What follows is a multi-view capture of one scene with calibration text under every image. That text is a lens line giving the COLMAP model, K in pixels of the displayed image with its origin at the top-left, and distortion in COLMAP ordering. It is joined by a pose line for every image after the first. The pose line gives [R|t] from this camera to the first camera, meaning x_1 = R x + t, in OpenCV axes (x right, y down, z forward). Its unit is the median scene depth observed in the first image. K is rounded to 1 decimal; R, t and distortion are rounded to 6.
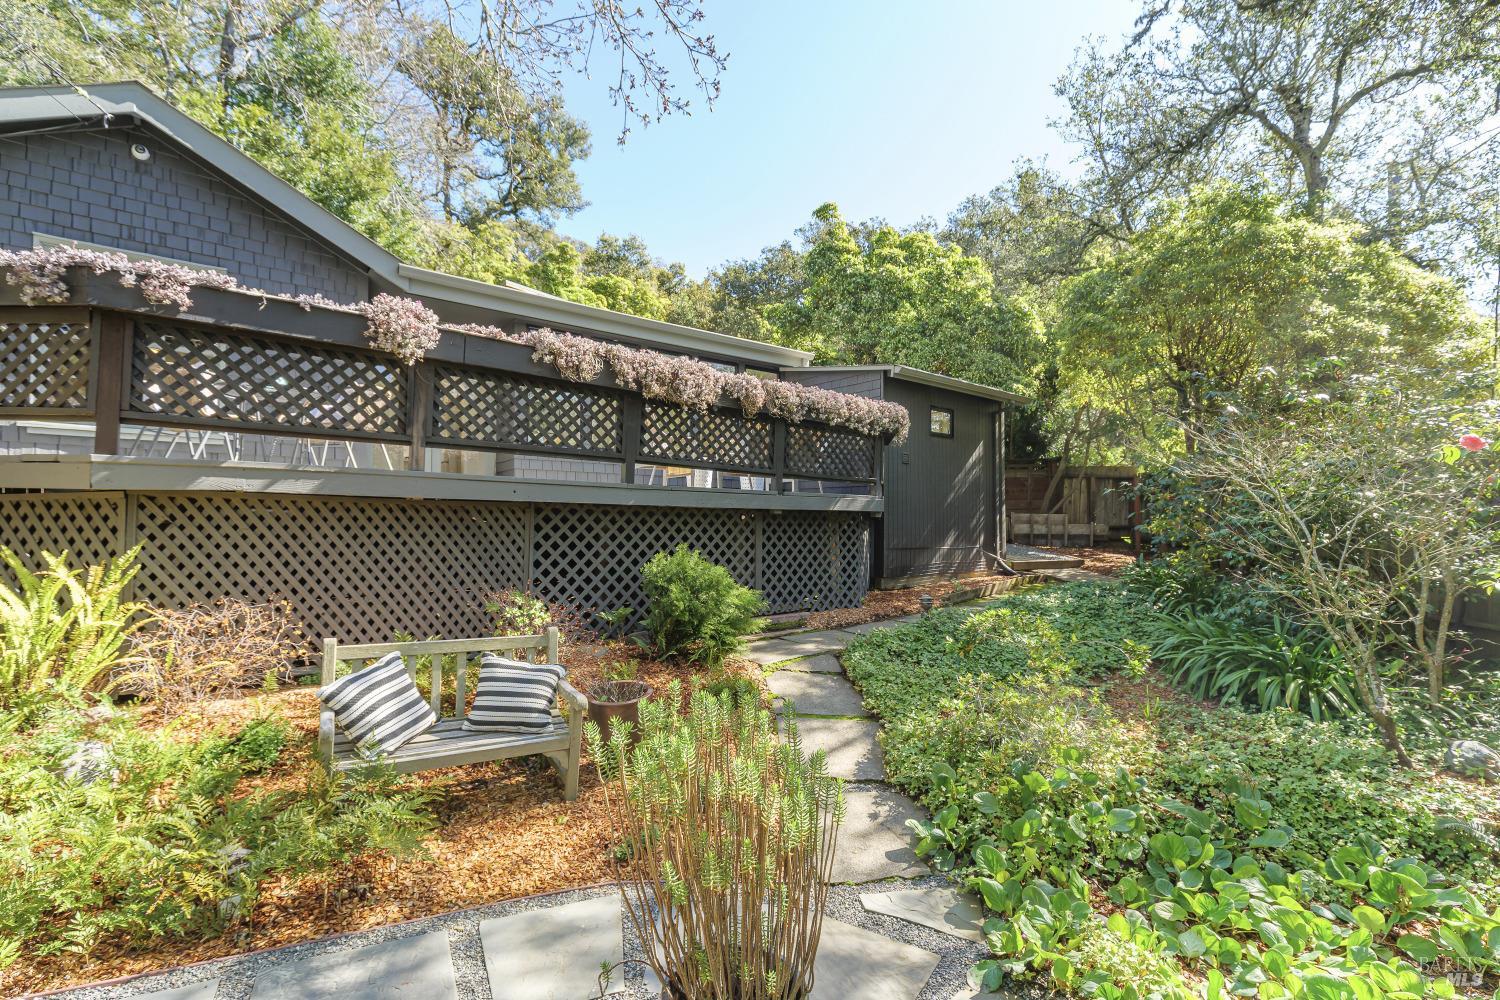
lens RADIAL K [[671.4, 0, 750.0], [0, 671.4, 500.0], [0, 0, 1]] dist [0.003754, -0.000164]
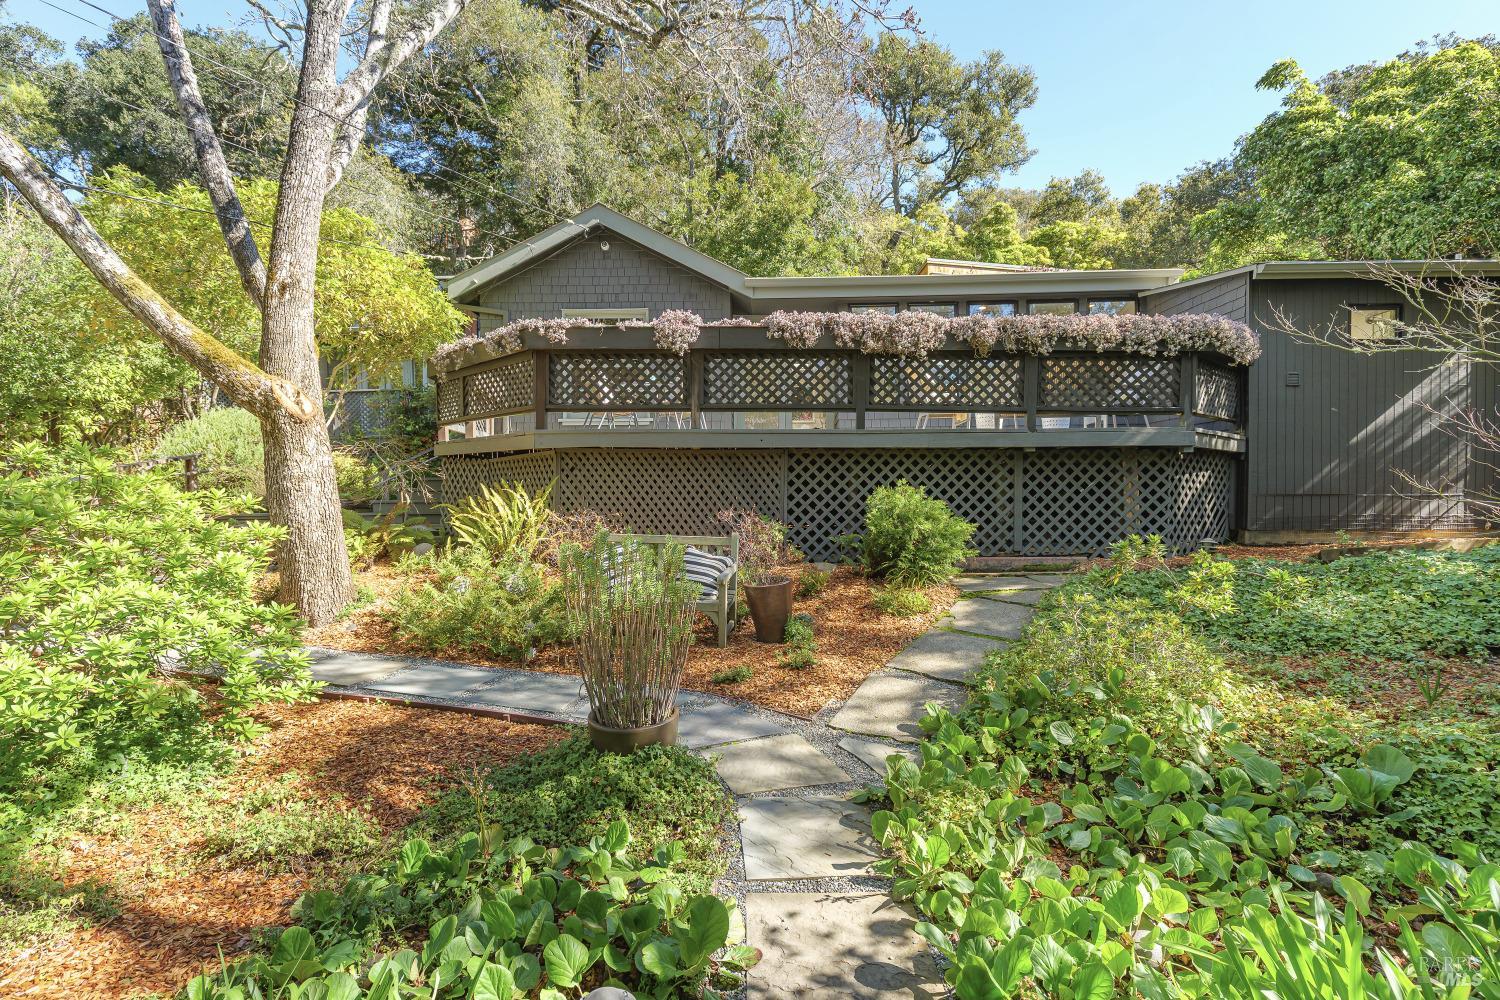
lens RADIAL K [[670.3, 0, 750.0], [0, 670.3, 500.0], [0, 0, 1]] dist [-0.000886, -0.001051]
pose [[0.759818, -0.005889, -0.650110, 0.408549], [0.033125, 0.999011, 0.029666, 0.054460], [0.649292, -0.044076, 0.759261, -0.013600]]
